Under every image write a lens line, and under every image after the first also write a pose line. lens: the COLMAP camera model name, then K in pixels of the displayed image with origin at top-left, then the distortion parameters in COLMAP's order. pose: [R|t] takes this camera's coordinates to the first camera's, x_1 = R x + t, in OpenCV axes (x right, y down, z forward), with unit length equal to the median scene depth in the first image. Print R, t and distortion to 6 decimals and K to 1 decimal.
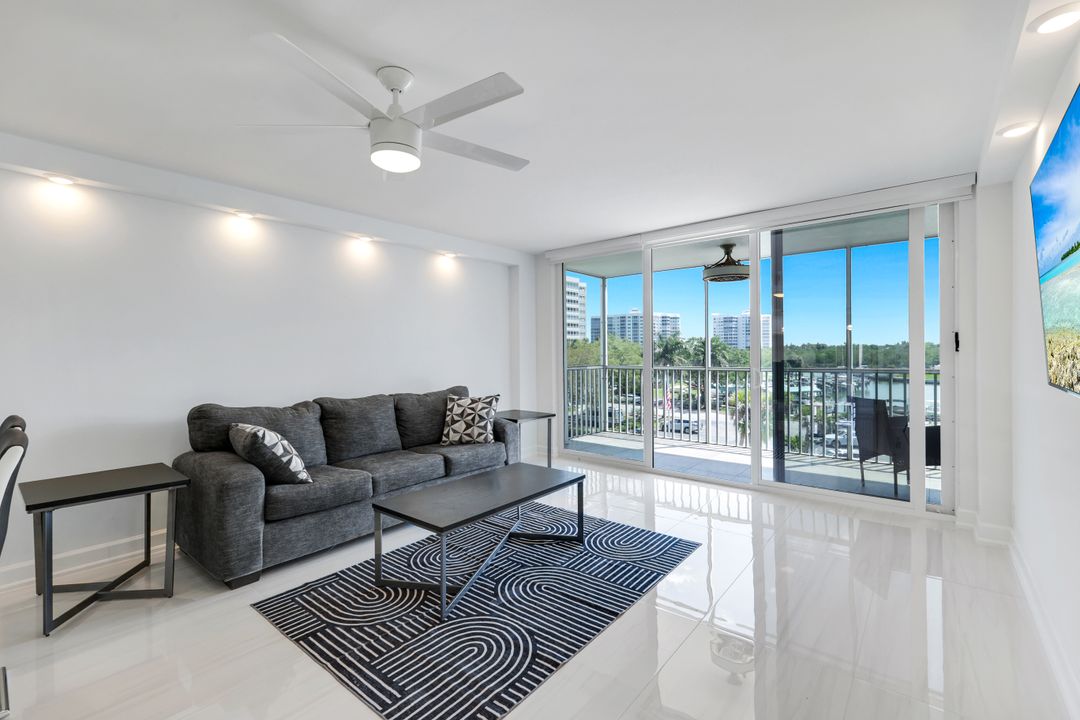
lens RADIAL K [[478.2, 0, 539.3], [0, 478.2, 355.6], [0, 0, 1]] dist [0.005922, -0.000225]
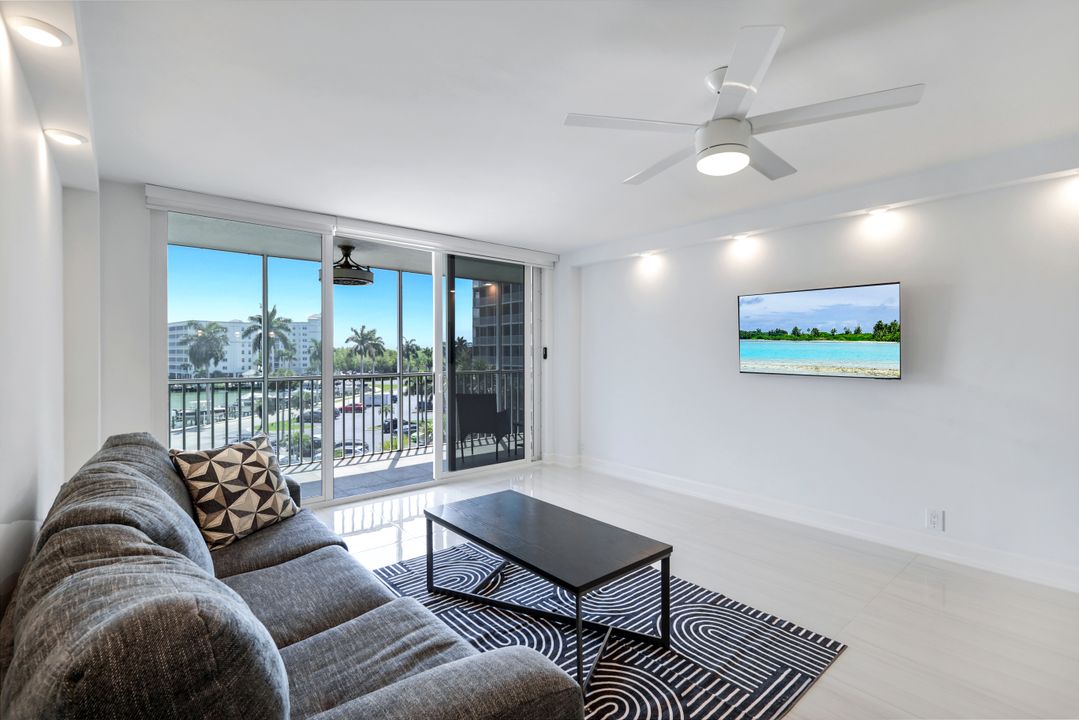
lens RADIAL K [[477.8, 0, 536.4], [0, 477.8, 361.4], [0, 0, 1]] dist [0.005922, -0.000225]
pose [[0.174201, -0.006348, 0.984690, -0.628606], [0.007372, 0.999960, 0.005142, -0.005666], [-0.984683, 0.006364, 0.174241, 0.600095]]
